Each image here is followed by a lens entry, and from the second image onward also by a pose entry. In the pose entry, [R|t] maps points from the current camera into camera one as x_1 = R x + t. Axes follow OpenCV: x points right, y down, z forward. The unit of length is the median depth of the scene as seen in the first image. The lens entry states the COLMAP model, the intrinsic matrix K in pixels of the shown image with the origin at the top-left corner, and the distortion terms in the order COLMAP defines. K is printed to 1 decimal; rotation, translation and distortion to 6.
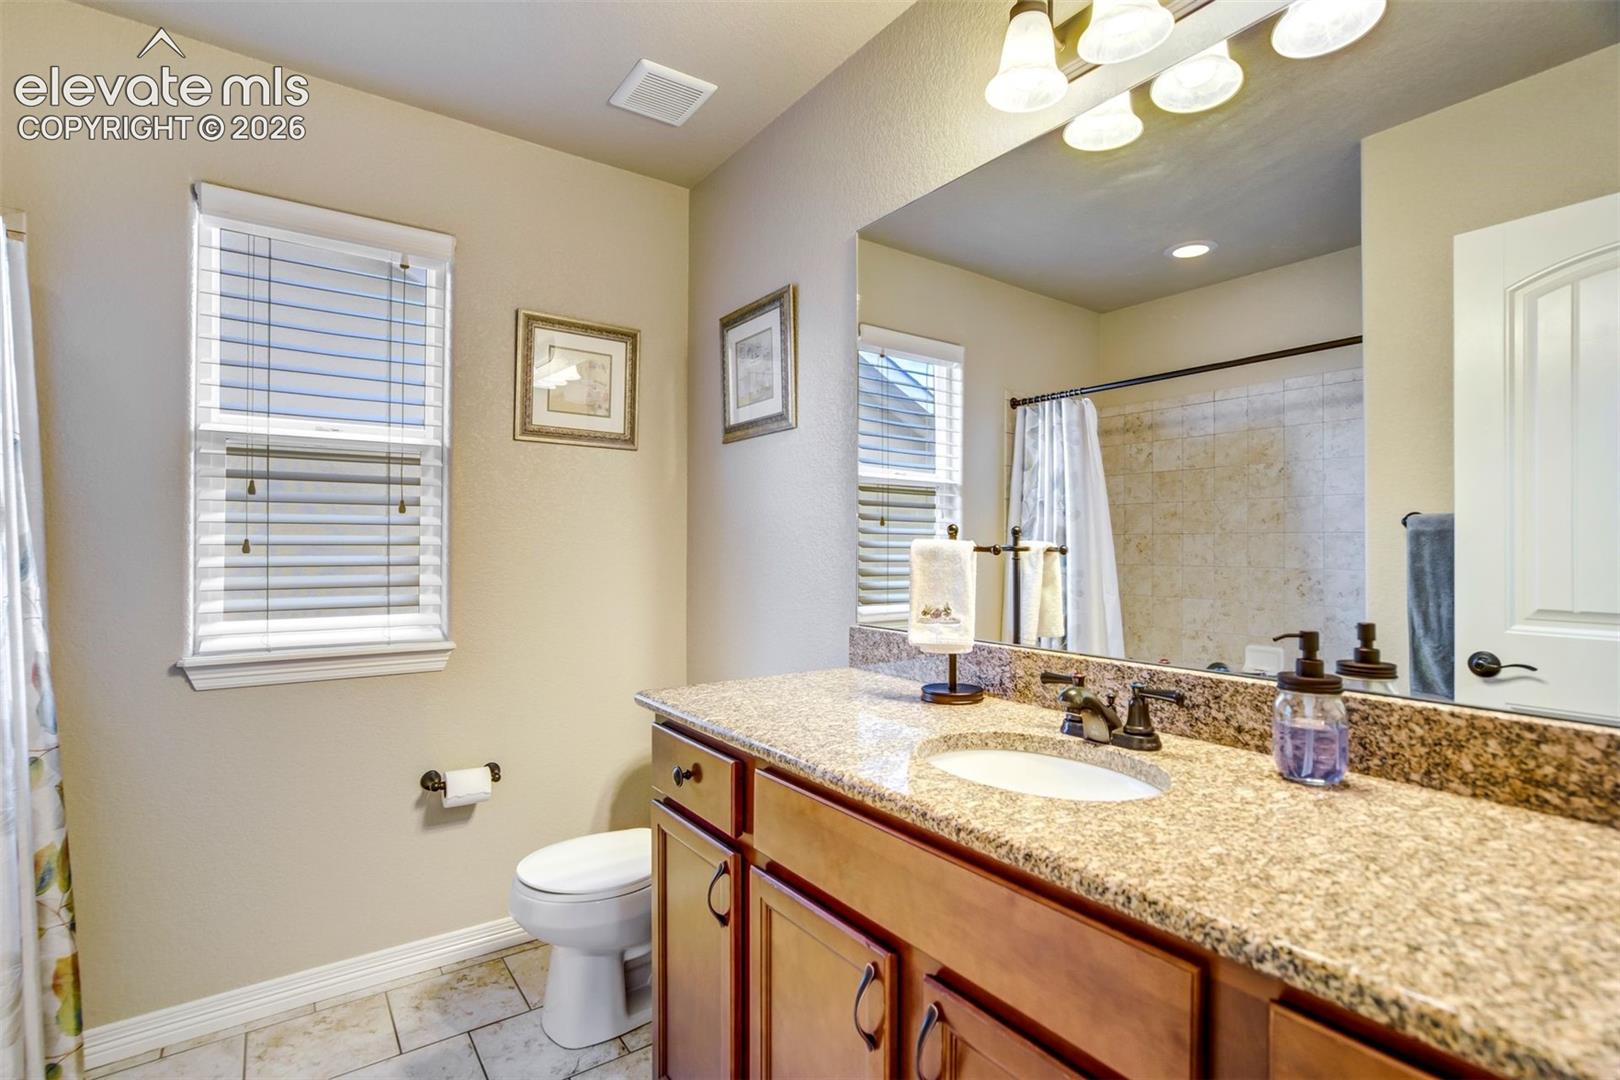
lens RADIAL K [[760.1, 0, 813.9], [0, 760.1, 545.2], [0, 0, 1]] dist [-0.038880, 0.021380]
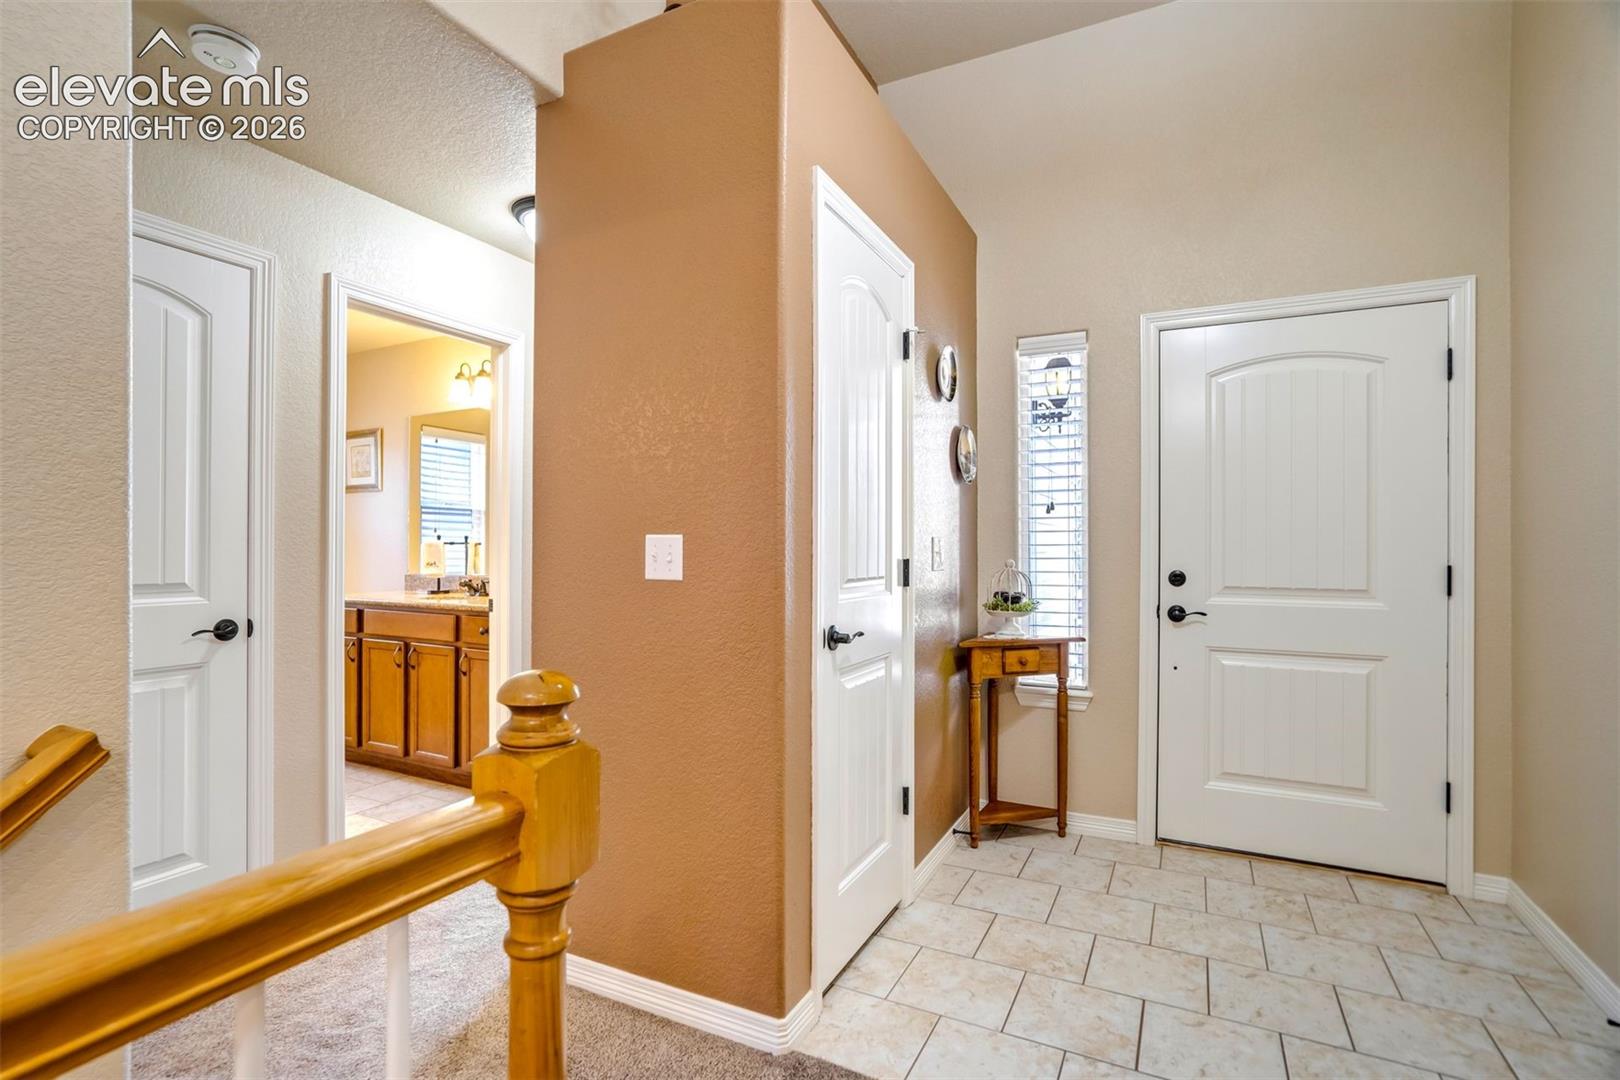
lens RADIAL K [[760.1, 0, 808.7], [0, 760.1, 545.1], [0, 0, 1]] dist [-0.038880, 0.021380]
pose [[0.891044, -0.002742, 0.453908, 0.123411], [0.002441, 0.999996, 0.001248, 0.010327], [-0.453910, -0.000003, 0.891048, -2.139778]]
